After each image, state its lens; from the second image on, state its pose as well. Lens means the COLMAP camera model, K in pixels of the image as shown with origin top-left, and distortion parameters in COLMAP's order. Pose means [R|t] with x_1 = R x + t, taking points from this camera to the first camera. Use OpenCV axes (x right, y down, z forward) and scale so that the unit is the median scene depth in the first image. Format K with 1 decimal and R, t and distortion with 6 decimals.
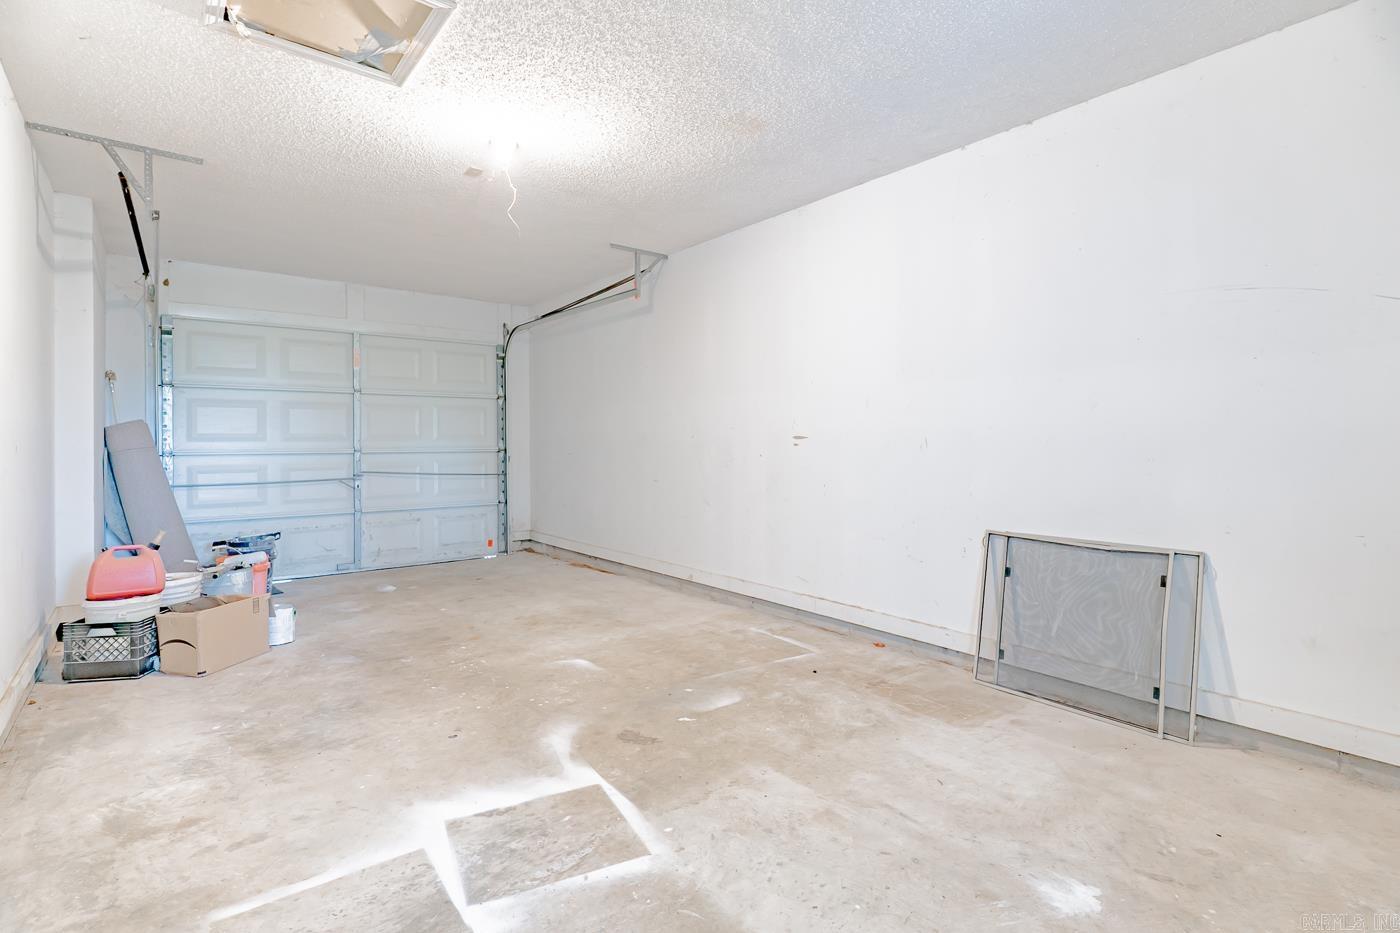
lens RADIAL K [[678.8, 0, 697.3], [0, 678.8, 458.1], [0, 0, 1]] dist [0.013877, -0.003385]
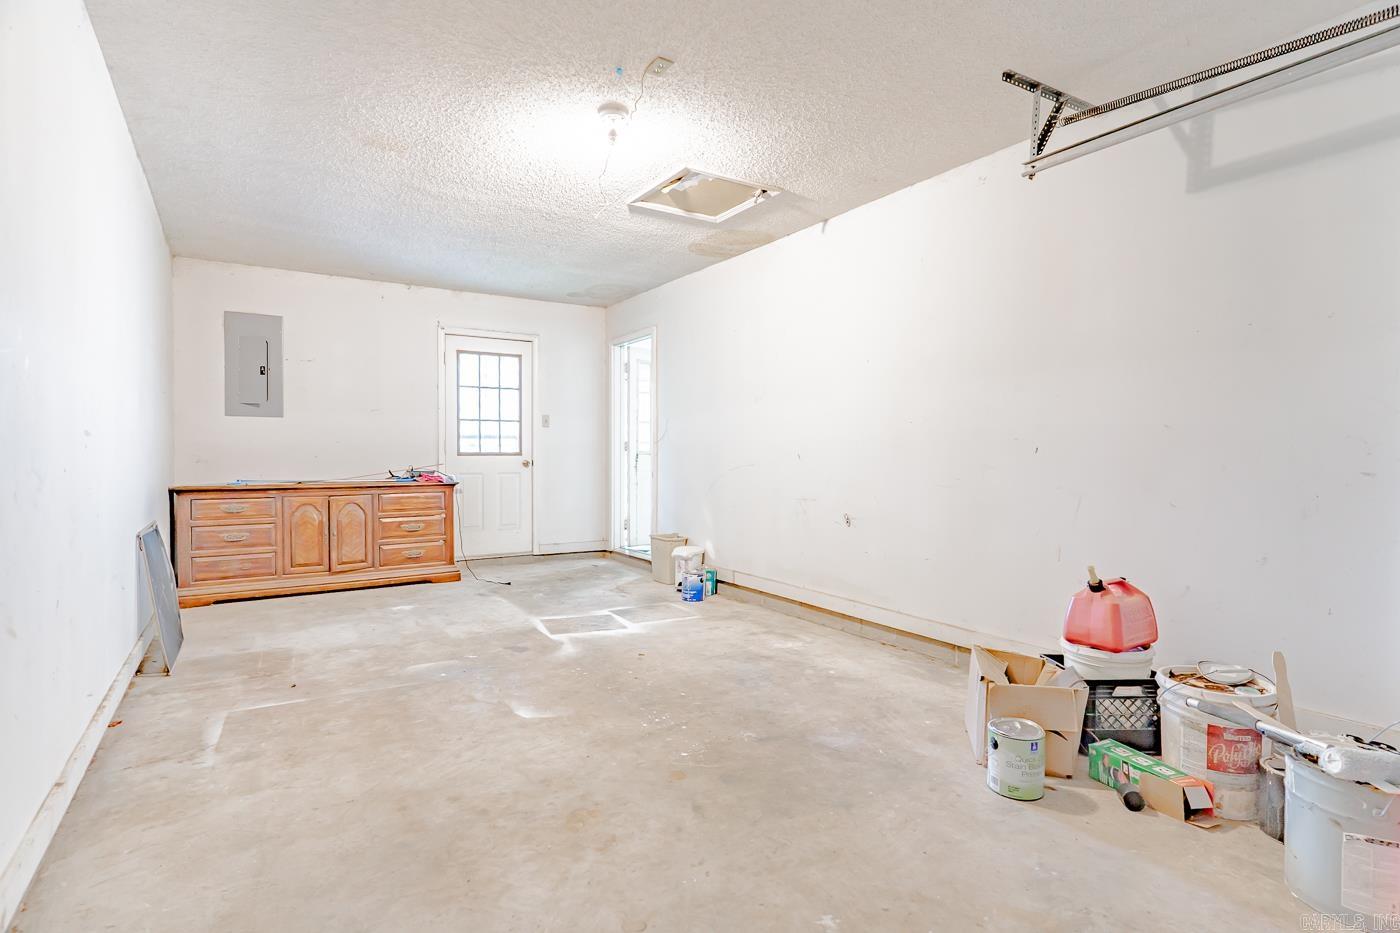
lens RADIAL K [[678.8, 0, 700.3], [0, 678.8, 461.0], [0, 0, 1]] dist [0.013877, -0.003385]
pose [[-0.996408, 0.003275, 0.084614, -0.491137], [0.005969, 0.999483, 0.031603, -0.029666], [-0.084467, 0.031995, -0.995912, 1.944421]]
